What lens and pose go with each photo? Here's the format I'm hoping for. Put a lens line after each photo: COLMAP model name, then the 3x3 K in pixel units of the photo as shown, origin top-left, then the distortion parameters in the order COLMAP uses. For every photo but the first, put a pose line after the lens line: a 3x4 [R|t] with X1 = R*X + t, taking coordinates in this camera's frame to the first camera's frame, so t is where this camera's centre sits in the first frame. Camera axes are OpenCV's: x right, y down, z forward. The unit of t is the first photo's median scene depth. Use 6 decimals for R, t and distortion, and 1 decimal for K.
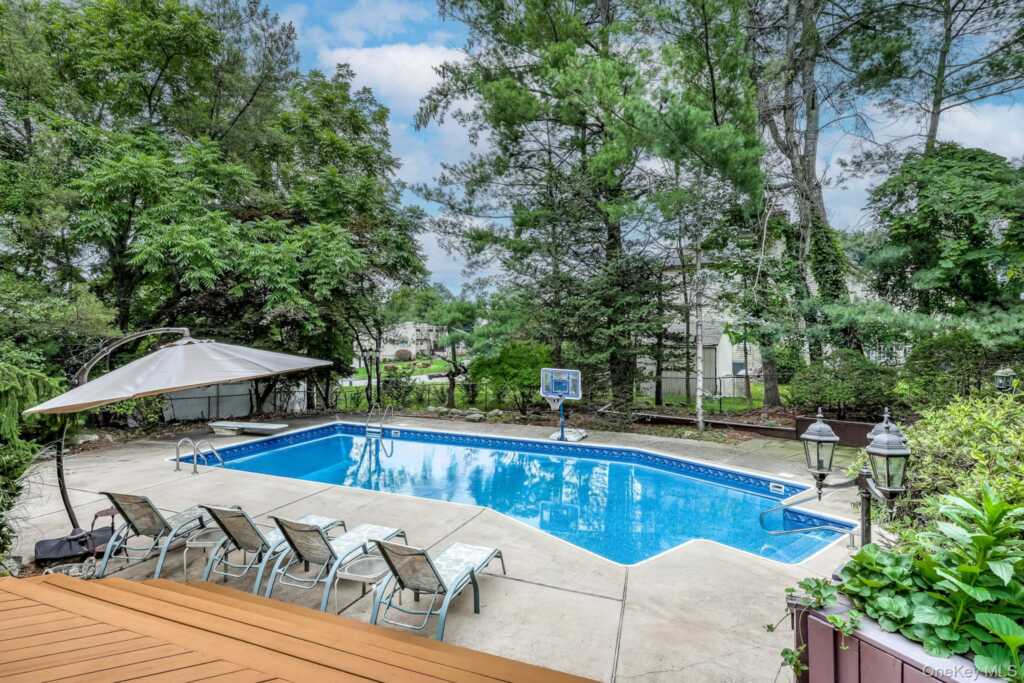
lens RADIAL K [[546.1, 0, 512.0], [0, 546.1, 341.5], [0, 0, 1]] dist [0.002737, 0.000128]
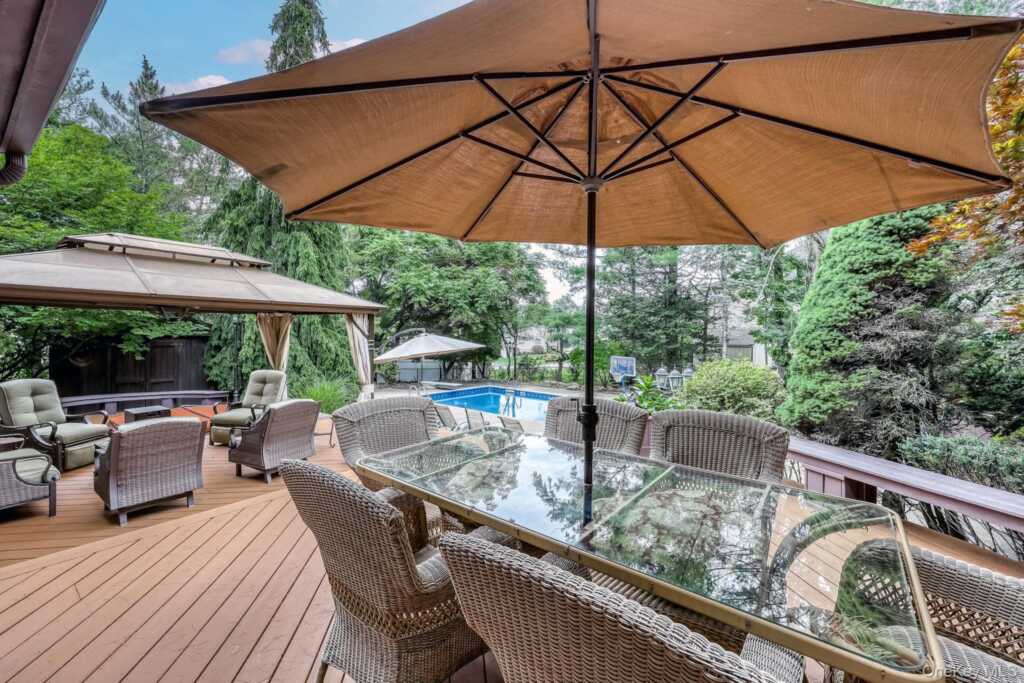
lens RADIAL K [[430.2, 0, 512.0], [0, 430.2, 341.5], [0, 0, 1]] dist [-0.001477, -0.000253]
pose [[0.965039, 0.018639, -0.261442, 0.092266], [-0.018056, 0.999826, 0.004633, 0.006327], [0.261483, 0.000250, 0.965208, -0.259749]]
